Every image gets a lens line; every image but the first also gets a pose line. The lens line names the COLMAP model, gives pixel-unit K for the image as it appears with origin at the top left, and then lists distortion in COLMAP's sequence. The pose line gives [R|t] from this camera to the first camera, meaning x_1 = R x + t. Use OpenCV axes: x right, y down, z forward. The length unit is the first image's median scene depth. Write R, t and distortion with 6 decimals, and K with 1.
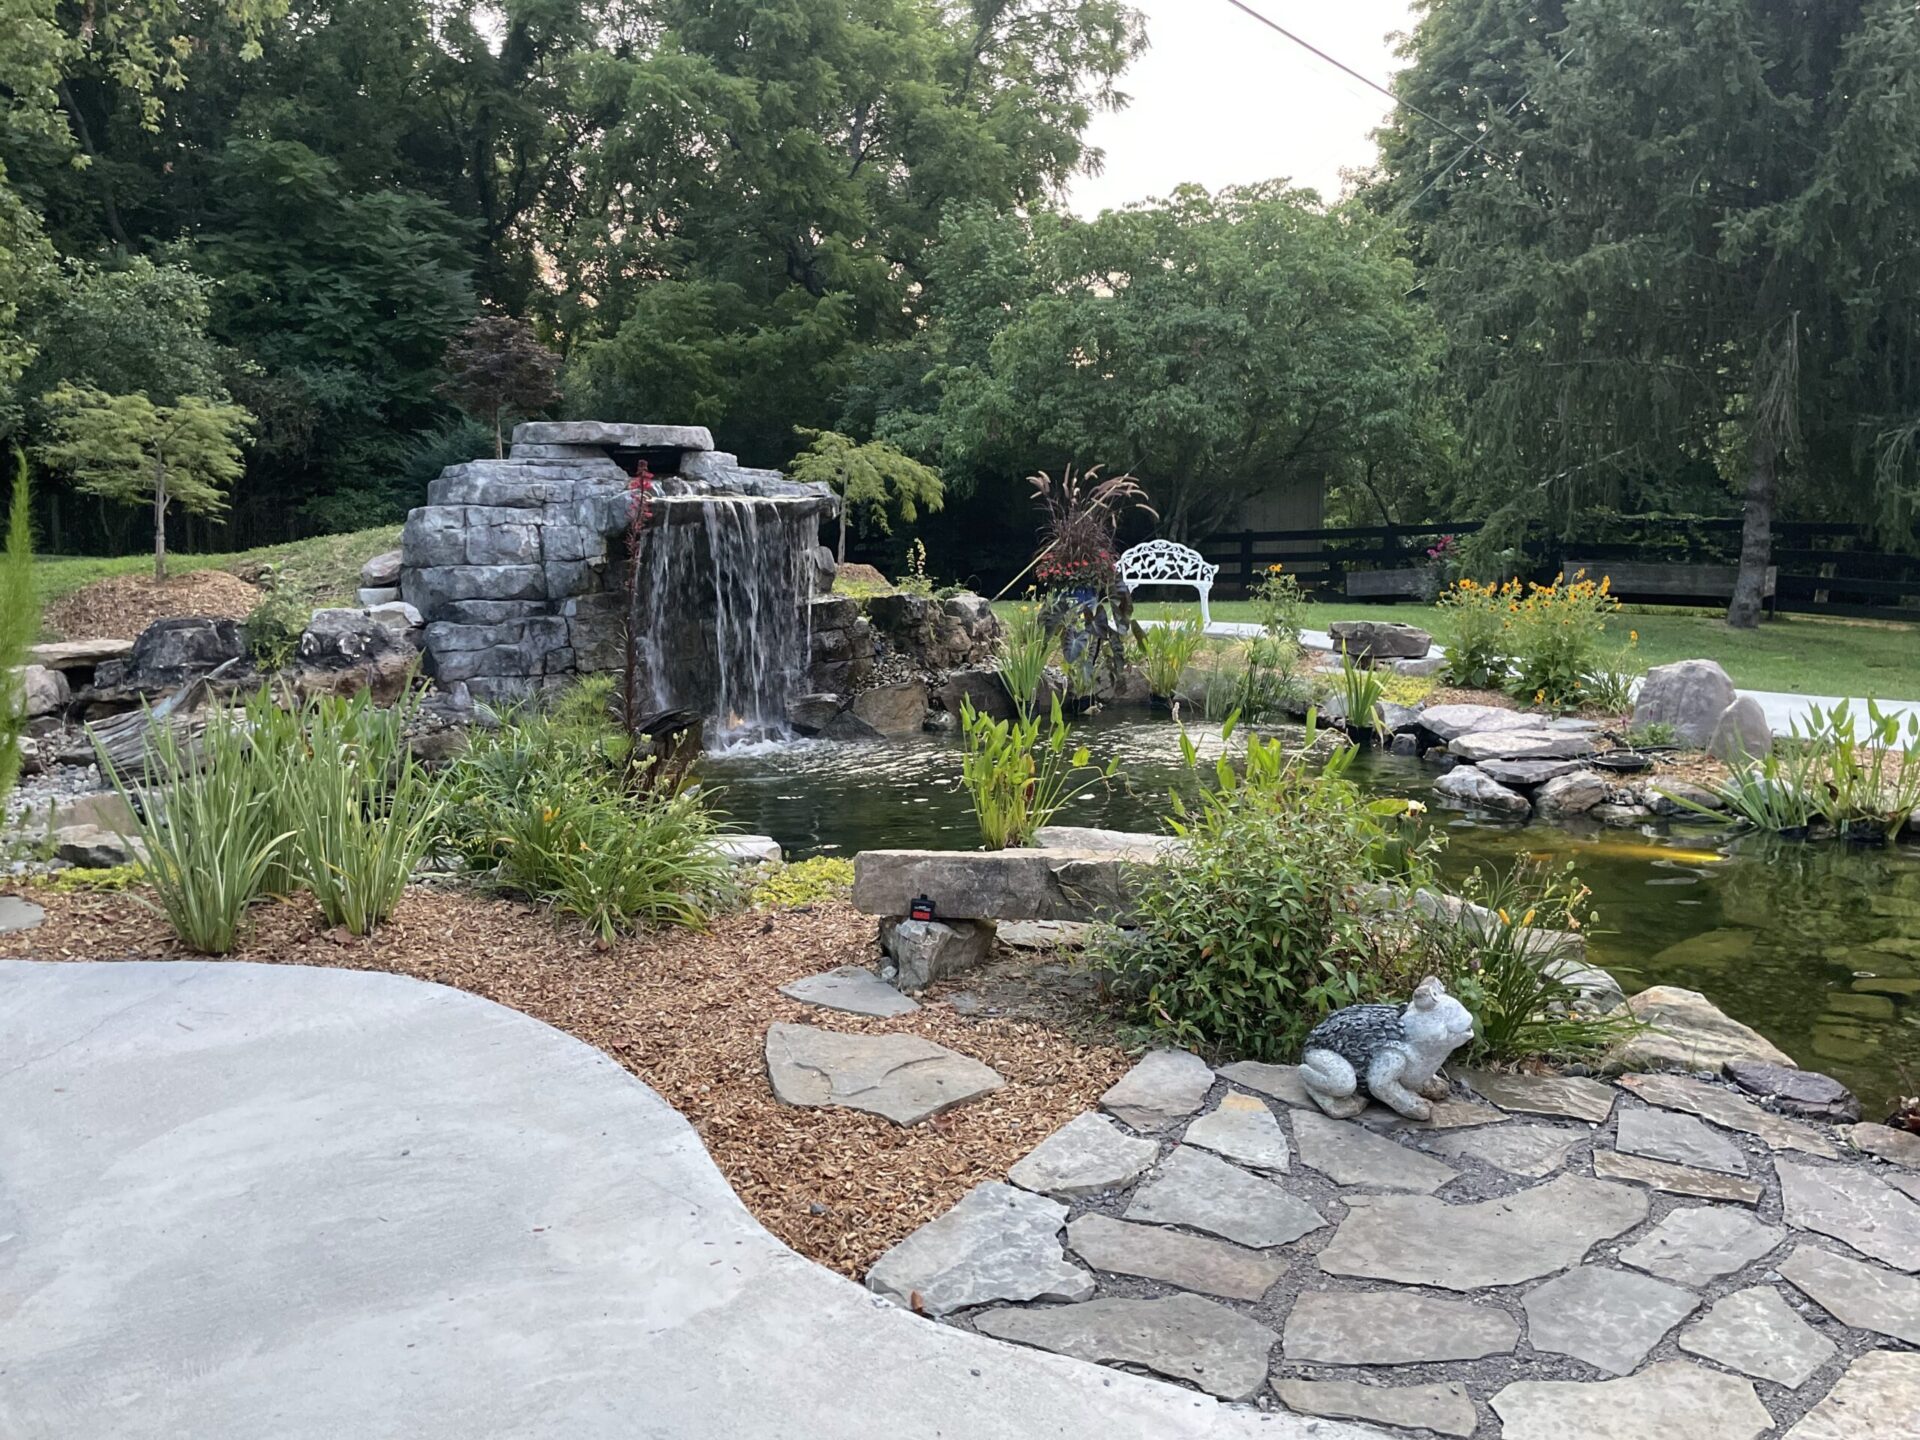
lens RADIAL K [[1426.8, 0, 960.0], [0, 1426.8, 720.0], [0, 0, 1]] dist [0.094949, -0.124817]
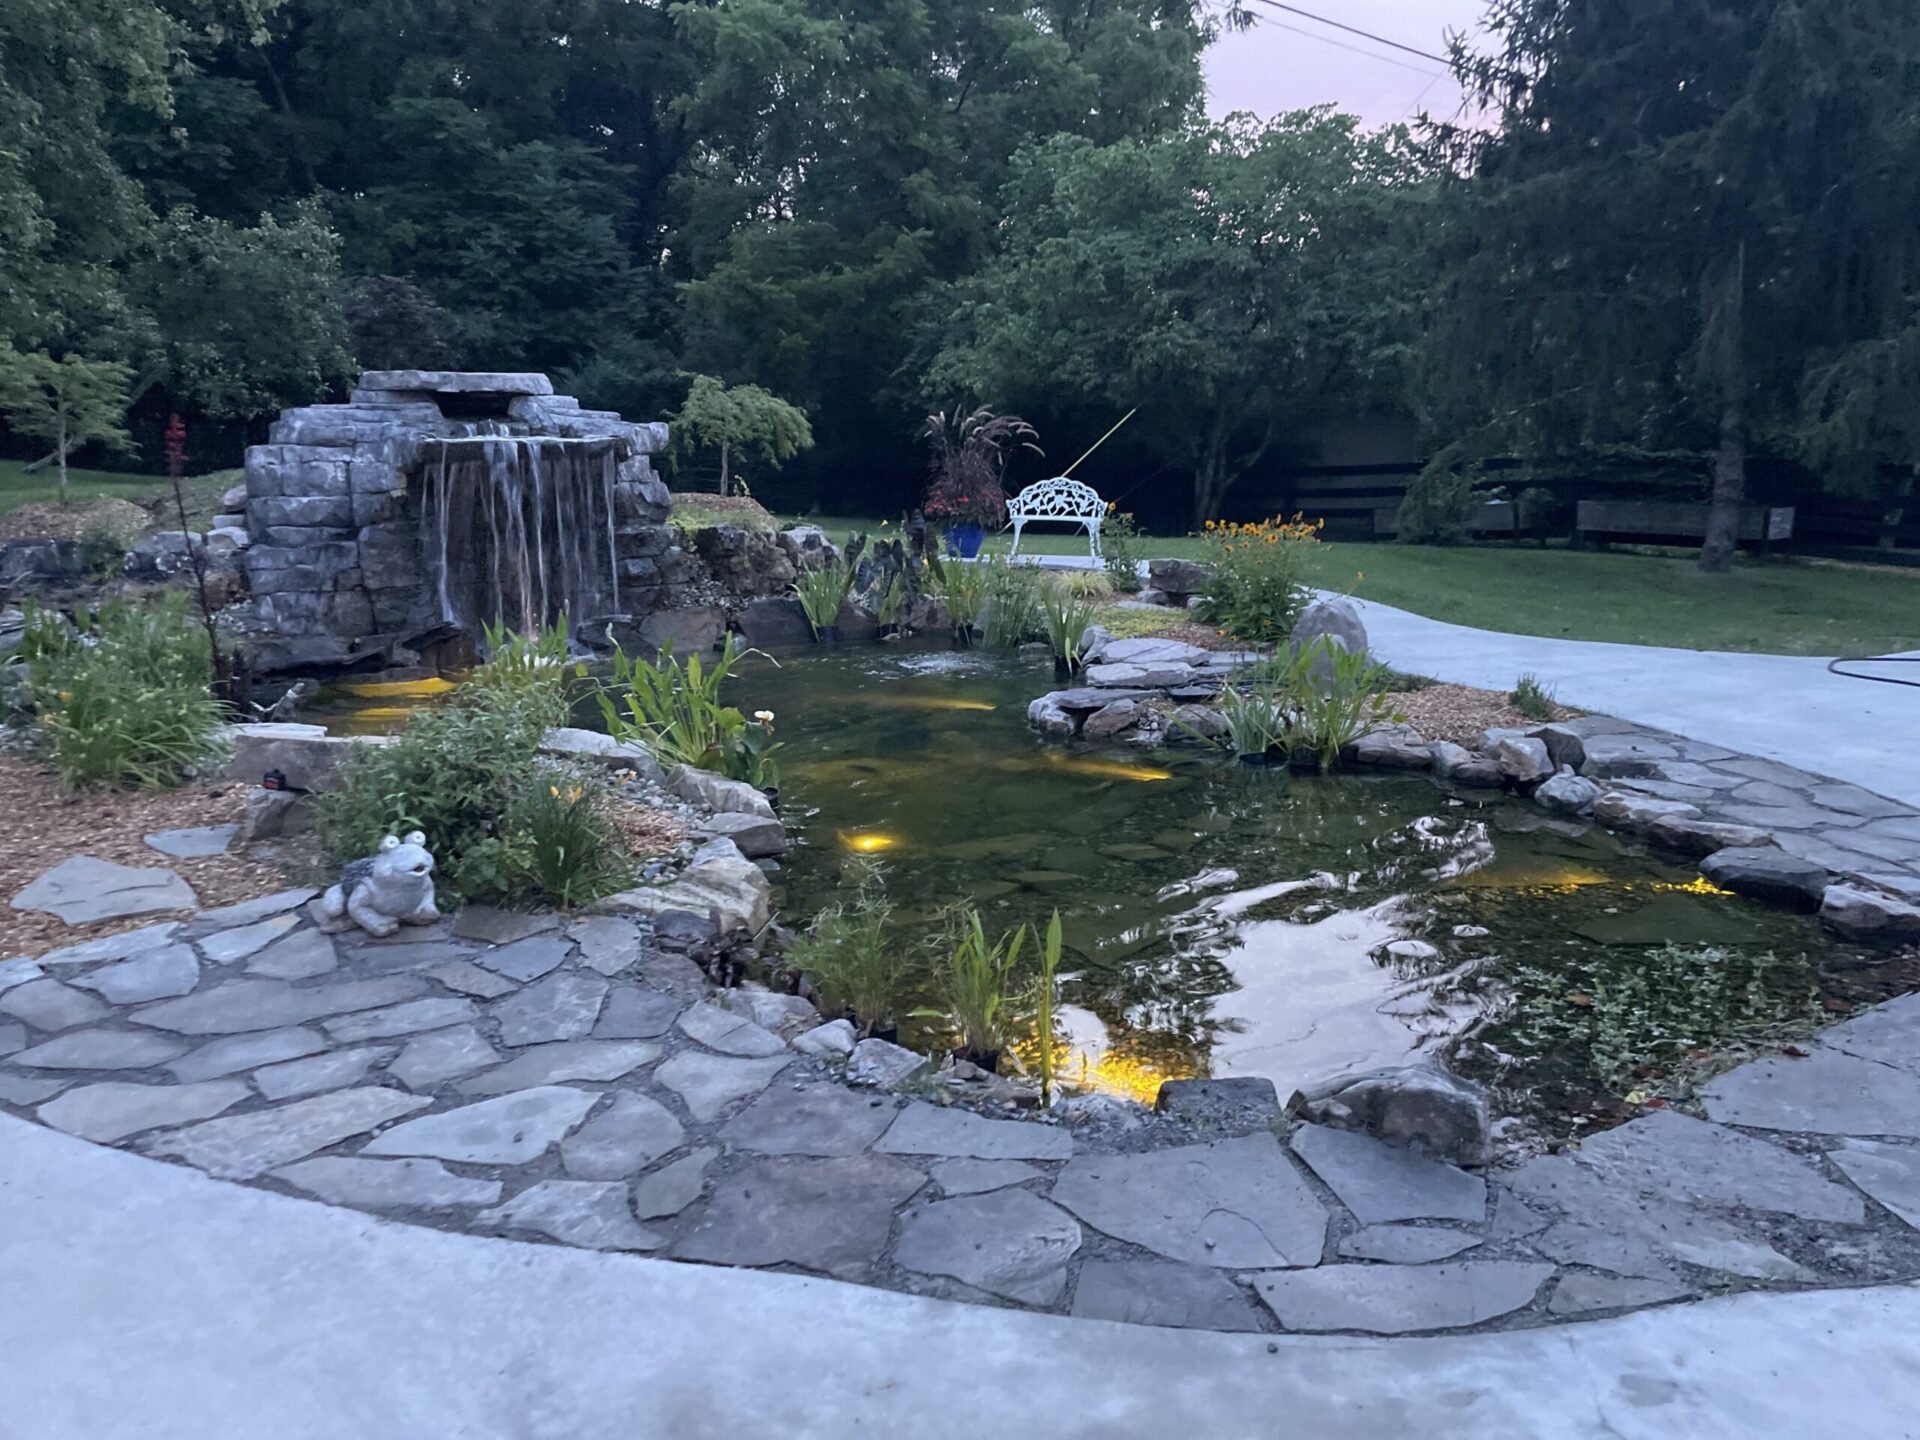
lens RADIAL K [[1426.8, 0, 960.0], [0, 1426.8, 720.0], [0, 0, 1]] dist [0.094949, -0.124817]
pose [[0.984830, 0.035148, -0.169923, 0.345719], [-0.026997, 0.998382, 0.050045, 0.000302], [0.171407, -0.044698, 0.984186, -0.062044]]
